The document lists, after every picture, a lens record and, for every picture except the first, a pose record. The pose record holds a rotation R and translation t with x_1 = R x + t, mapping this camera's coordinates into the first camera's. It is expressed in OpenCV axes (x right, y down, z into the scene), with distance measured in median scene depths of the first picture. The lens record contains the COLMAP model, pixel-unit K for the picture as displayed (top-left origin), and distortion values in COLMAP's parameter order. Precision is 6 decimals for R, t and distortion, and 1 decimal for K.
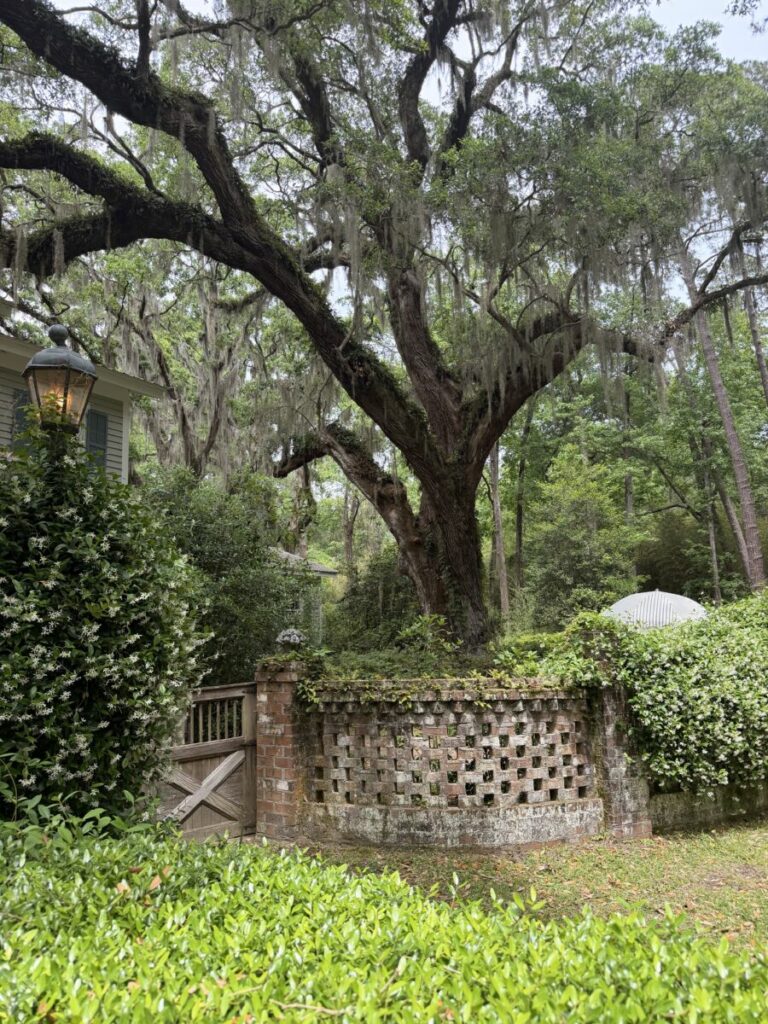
lens RADIAL K [[714.2, 0, 385.6], [0, 714.2, 511.7], [0, 0, 1]] dist [-0.001532, 0.001653]
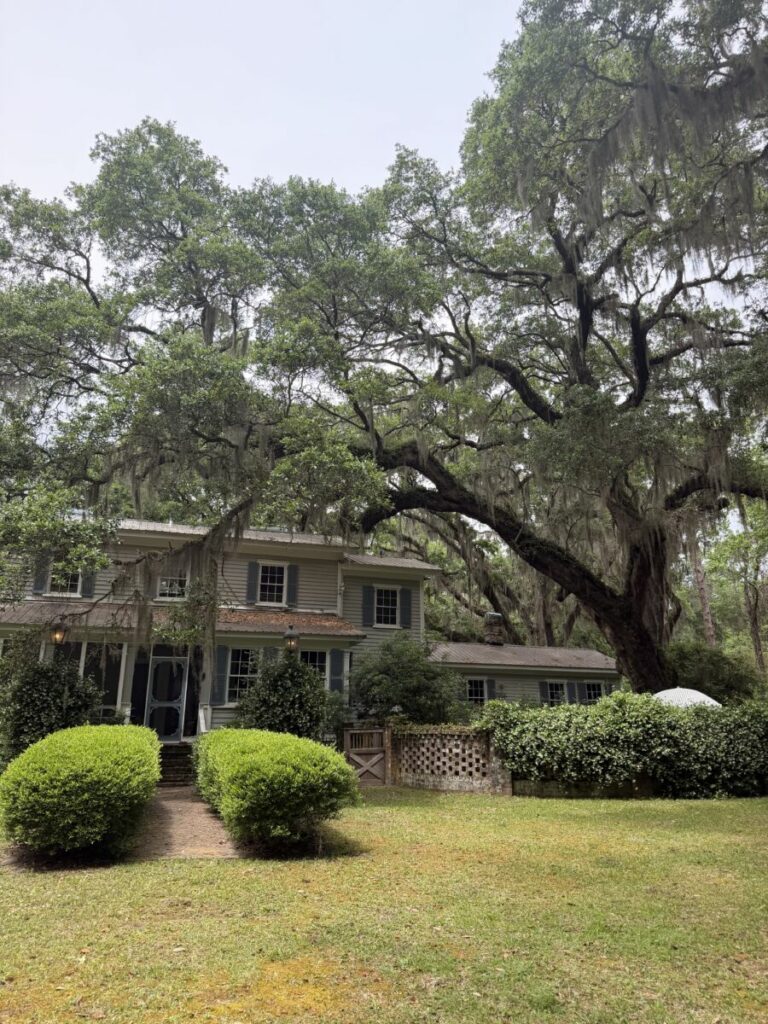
lens RADIAL K [[714.2, 0, 382.6], [0, 714.2, 510.6], [0, 0, 1]] dist [-0.001532, 0.001653]
pose [[0.779887, -0.163511, -0.604186, 1.681338], [0.084389, 0.983930, -0.157351, -0.151921], [0.620206, 0.071729, 0.781153, -1.248965]]
